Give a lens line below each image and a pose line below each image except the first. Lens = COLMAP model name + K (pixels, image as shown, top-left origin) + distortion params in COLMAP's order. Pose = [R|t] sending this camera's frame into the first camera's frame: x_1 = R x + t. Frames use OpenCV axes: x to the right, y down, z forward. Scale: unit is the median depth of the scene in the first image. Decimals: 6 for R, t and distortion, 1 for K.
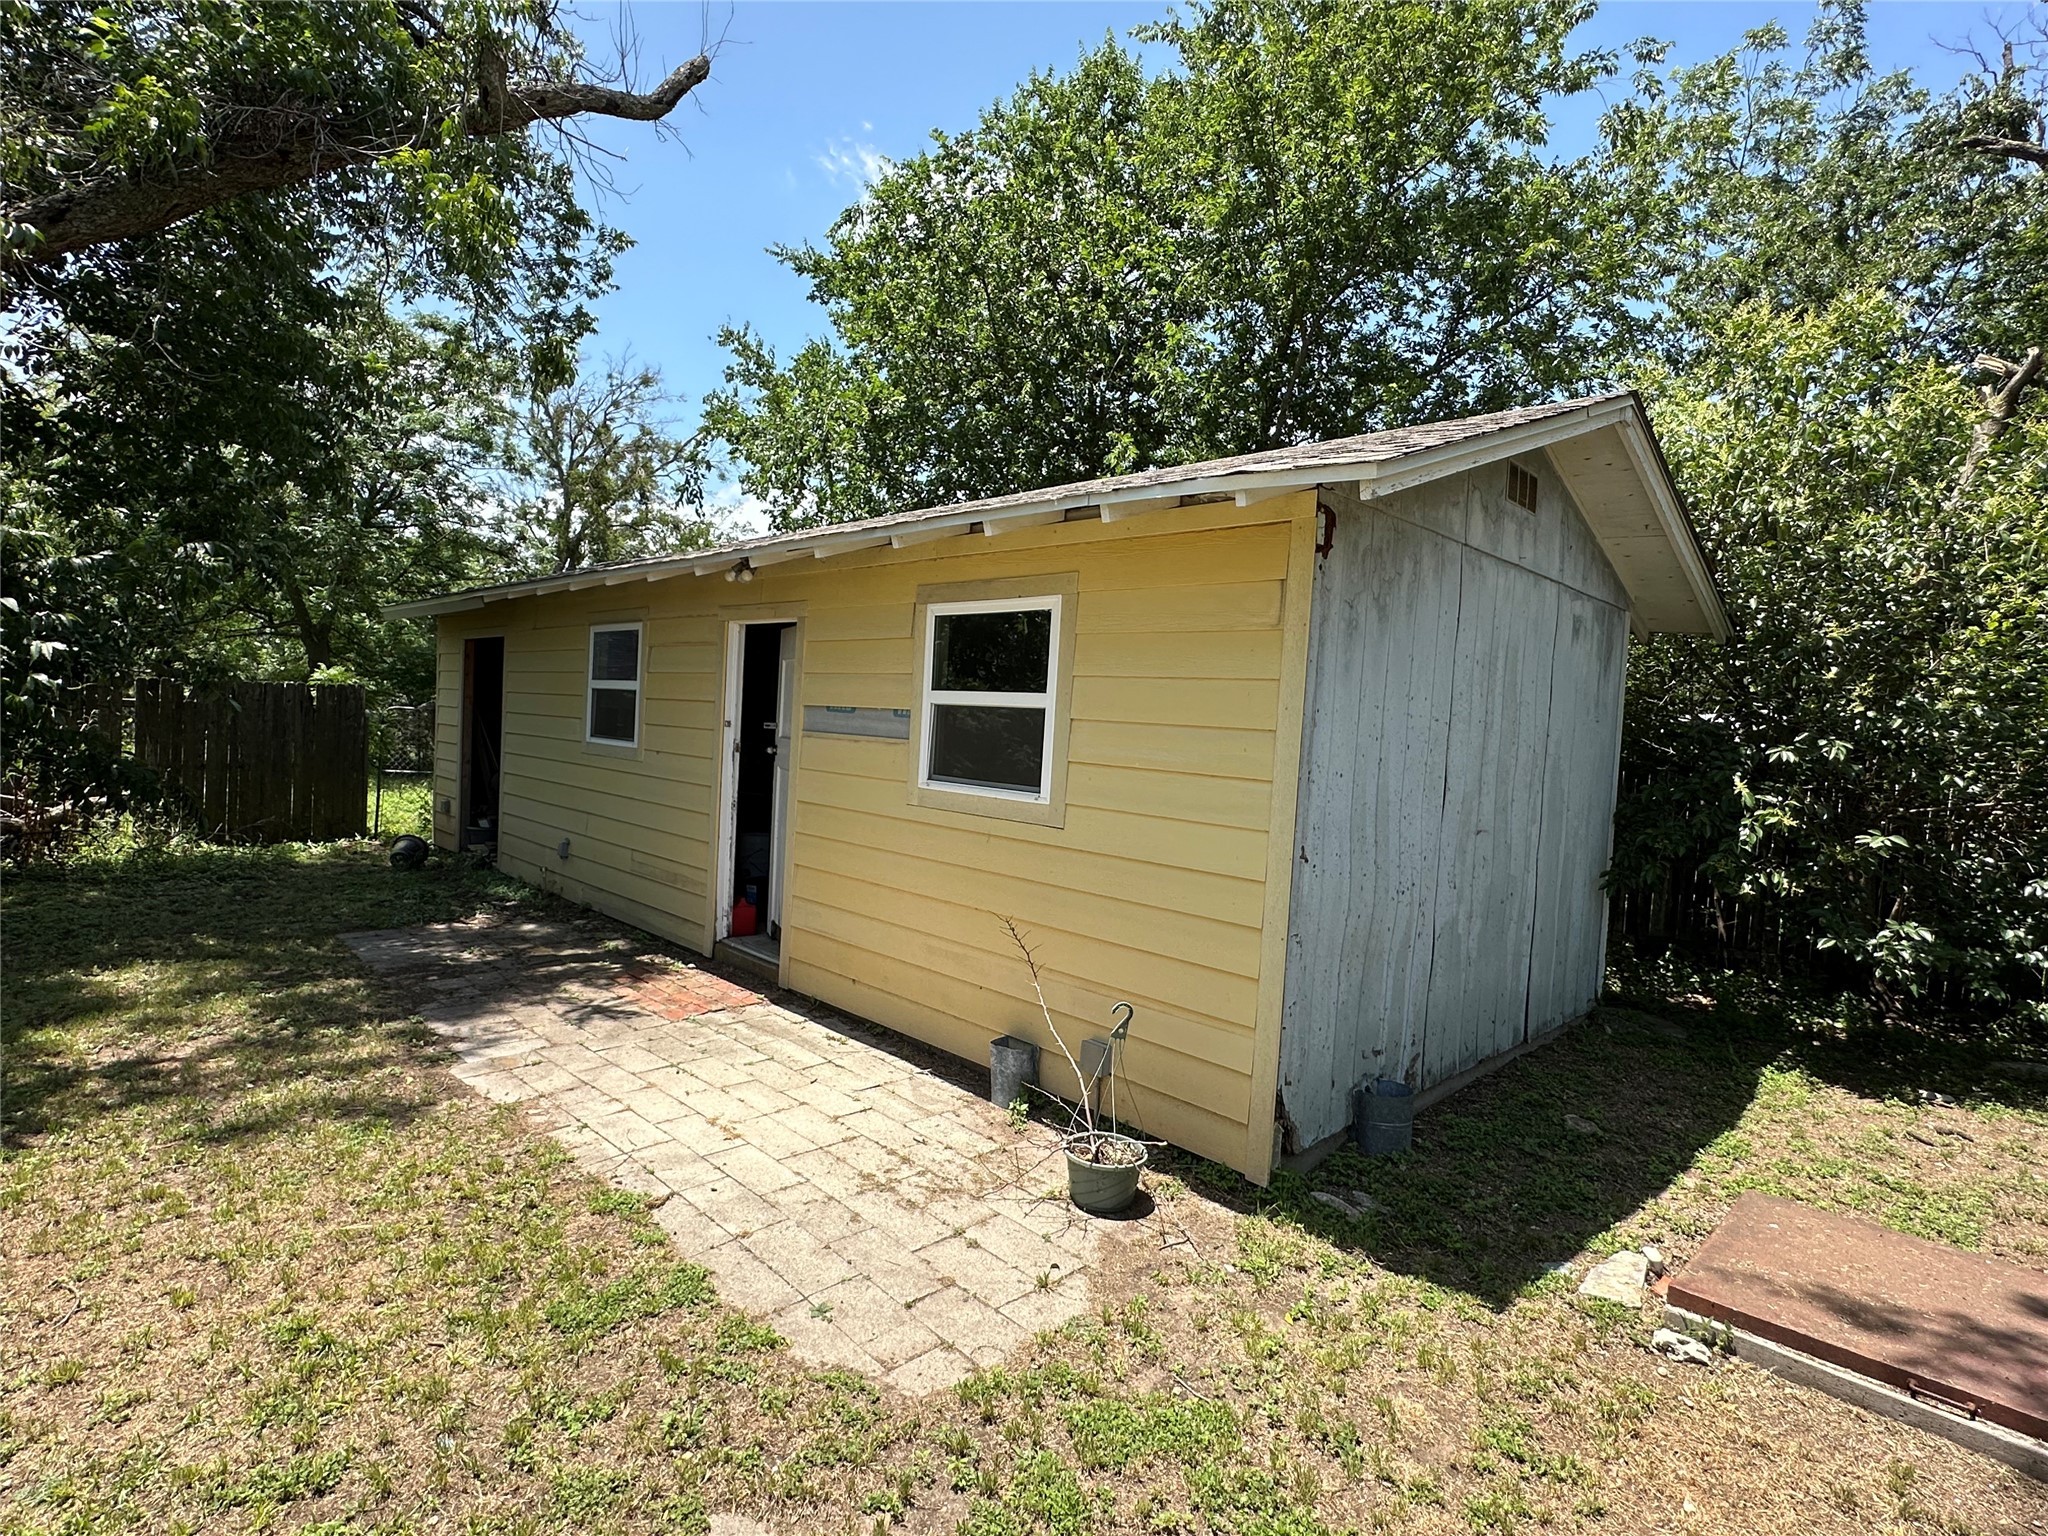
lens RADIAL K [[1021.7, 0, 1021.2], [0, 1021.7, 769.7], [0, 0, 1]] dist [-0.004709, 0.002149]
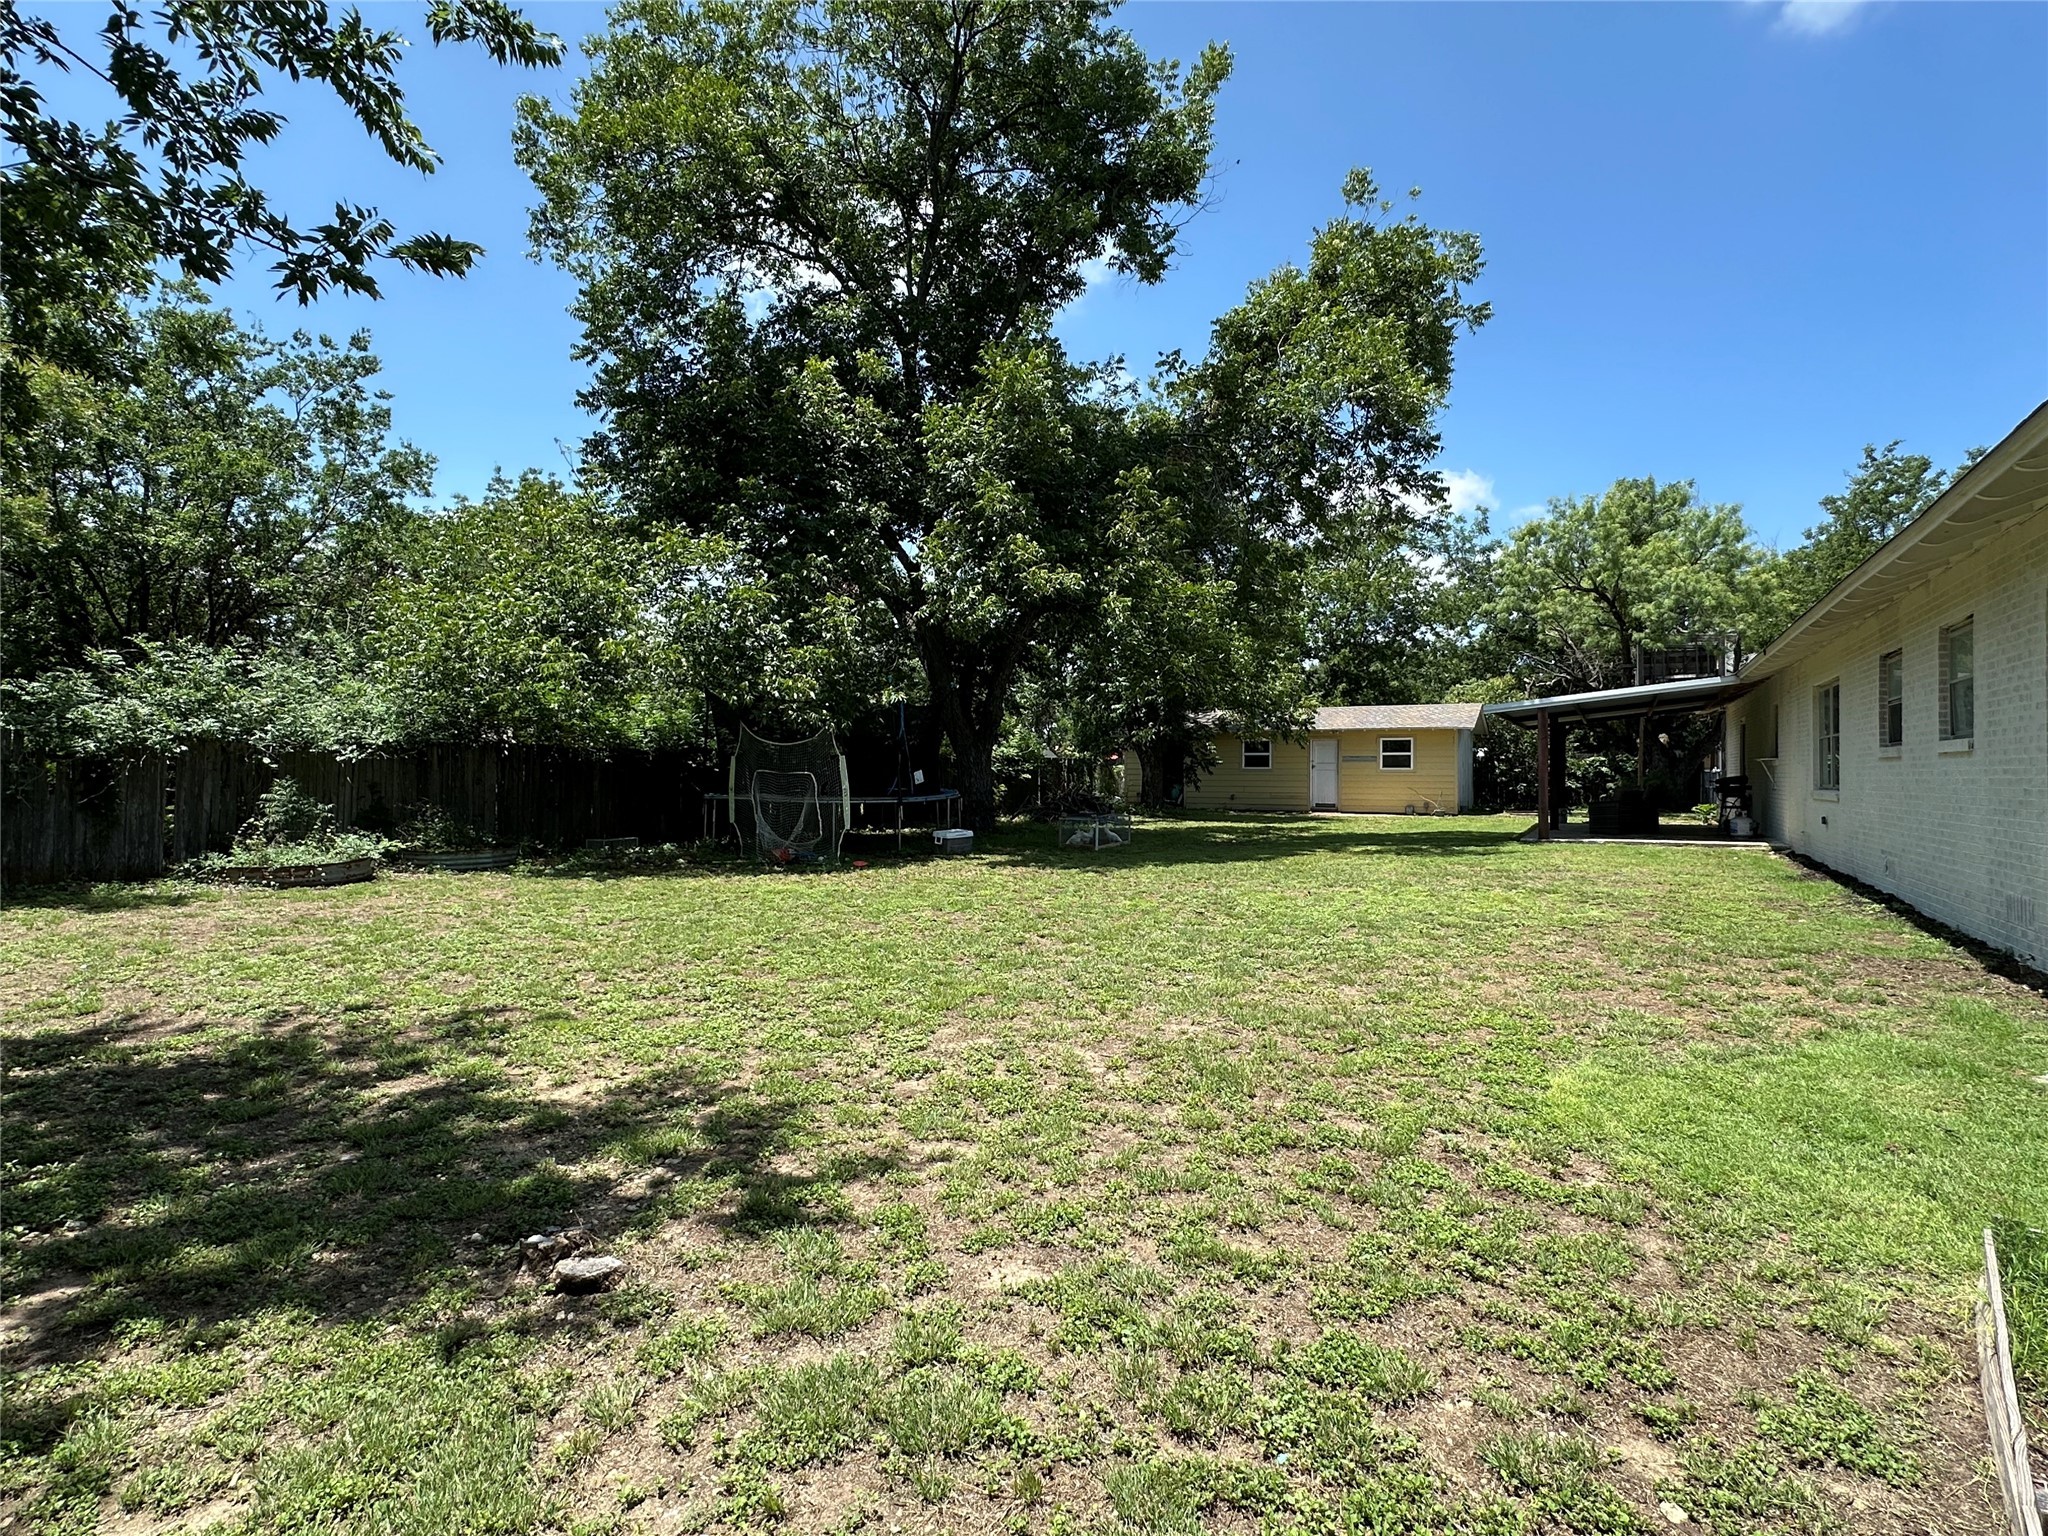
lens RADIAL K [[1027.9, 0, 1020.2], [0, 1027.9, 765.3], [0, 0, 1]] dist [-0.004954, 0.001289]
pose [[0.962477, -0.049851, 0.266744, -3.761215], [0.061455, 0.997484, -0.035329, 0.077786], [-0.264312, 0.050396, 0.963120, -4.243393]]
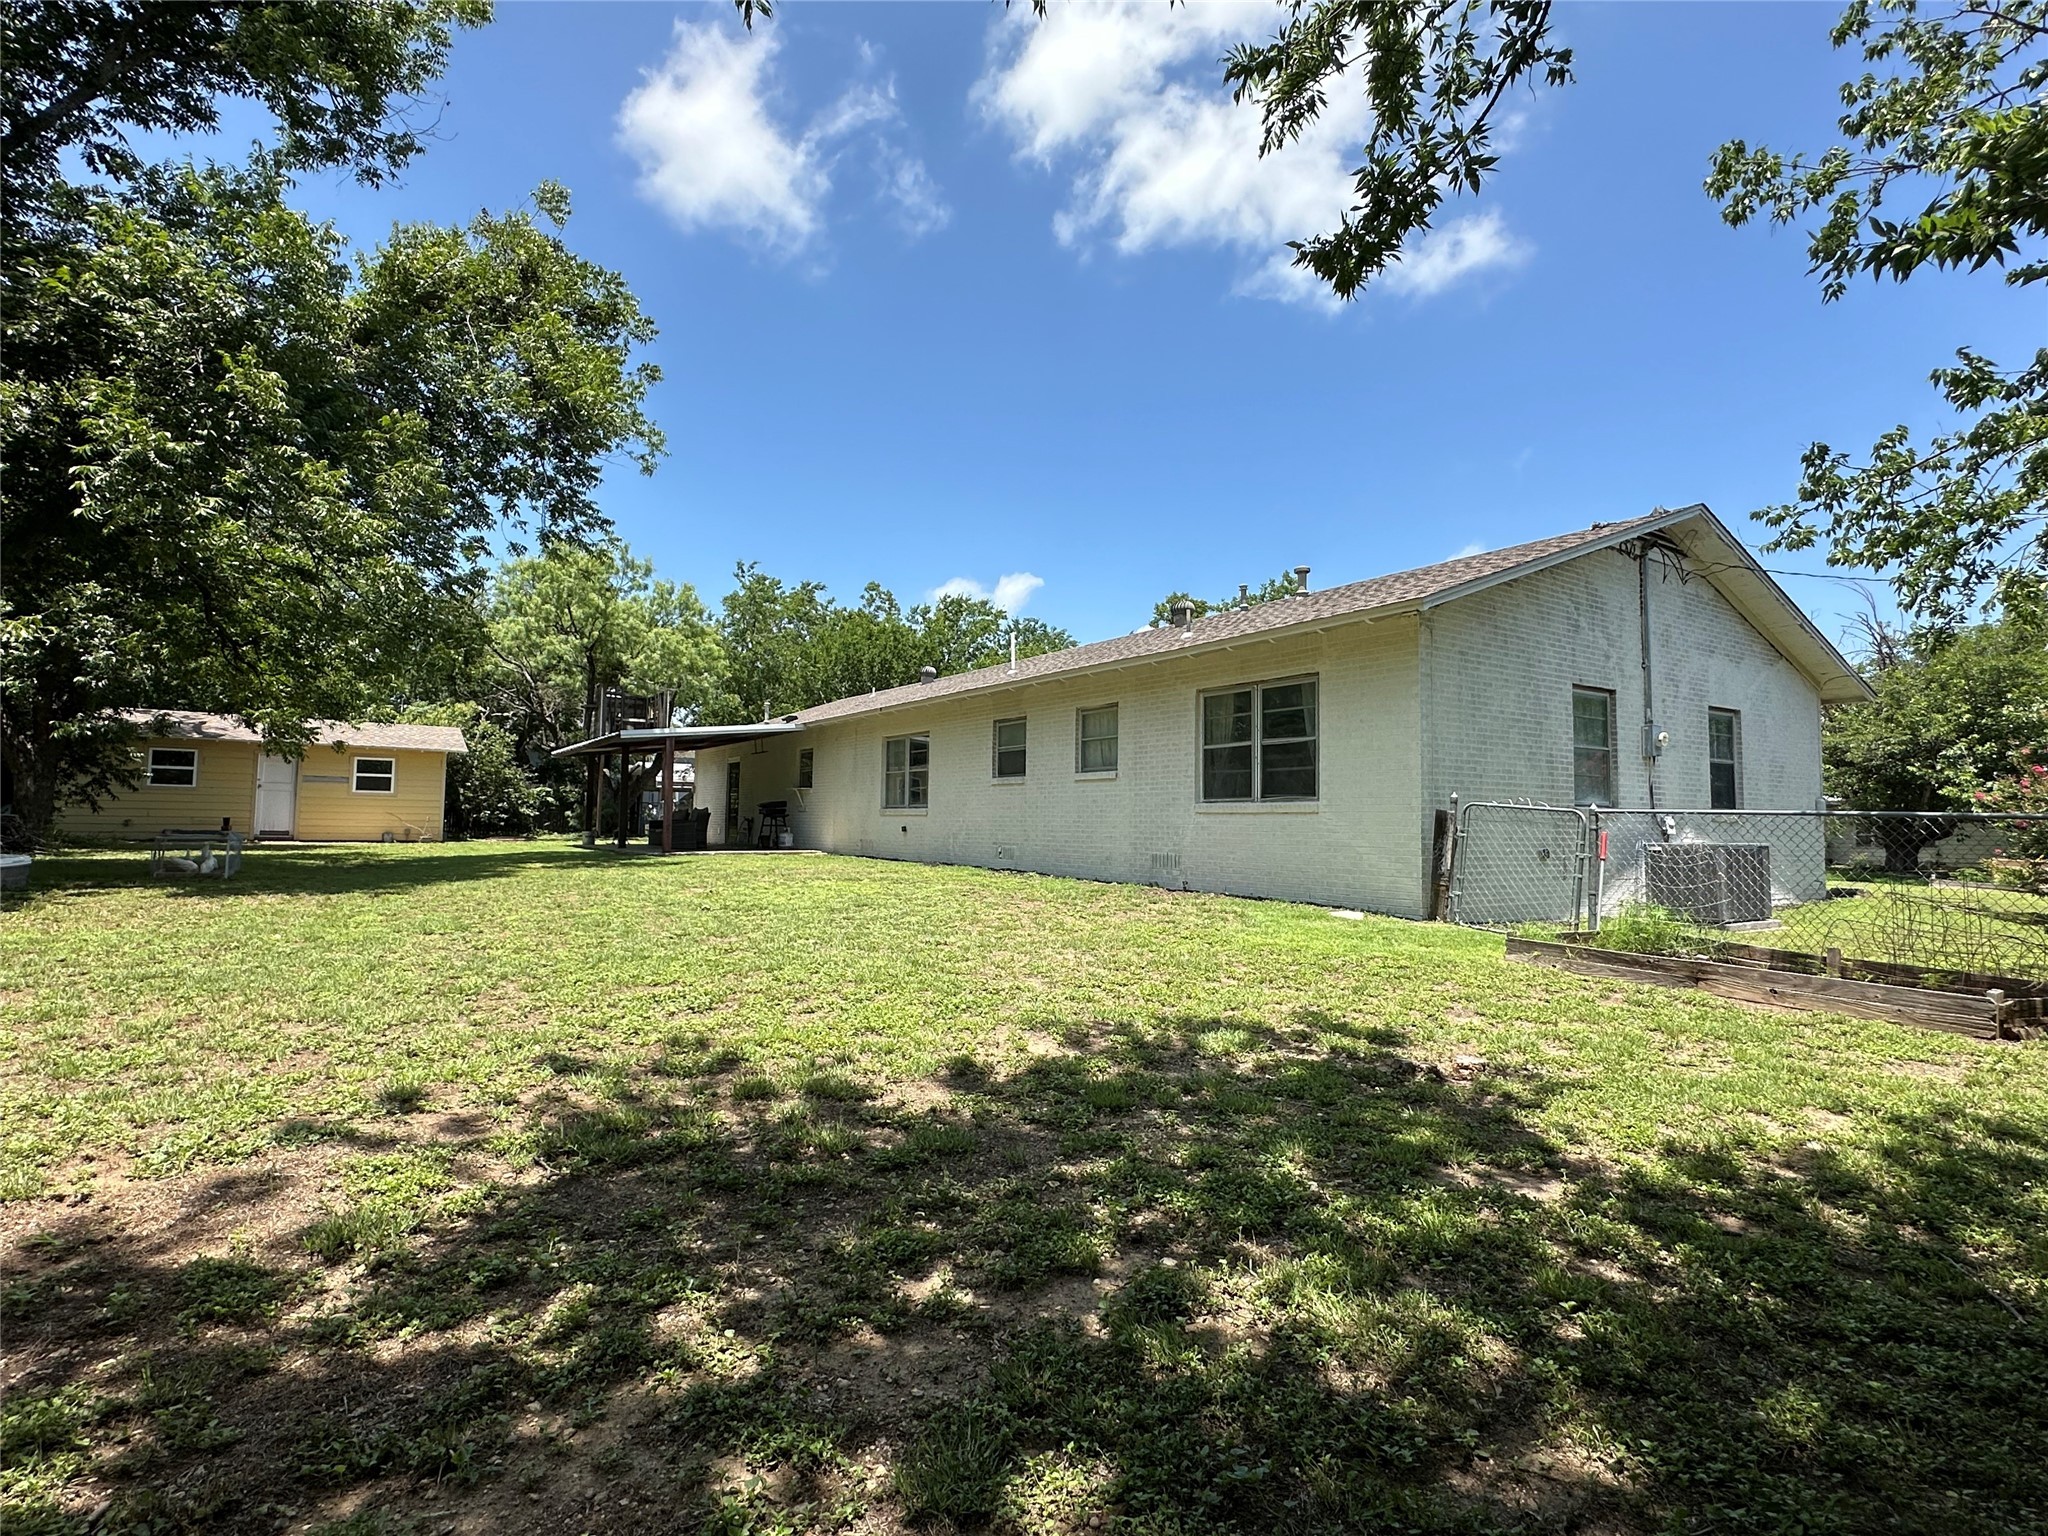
lens RADIAL K [[1027.9, 0, 1020.2], [0, 1027.9, 765.3], [0, 0, 1]] dist [-0.004954, 0.001289]
pose [[0.194028, 0.003521, 0.980990, -4.705034], [0.038803, 0.999183, -0.011261, 0.076290], [-0.980228, 0.040251, 0.193733, -3.446645]]
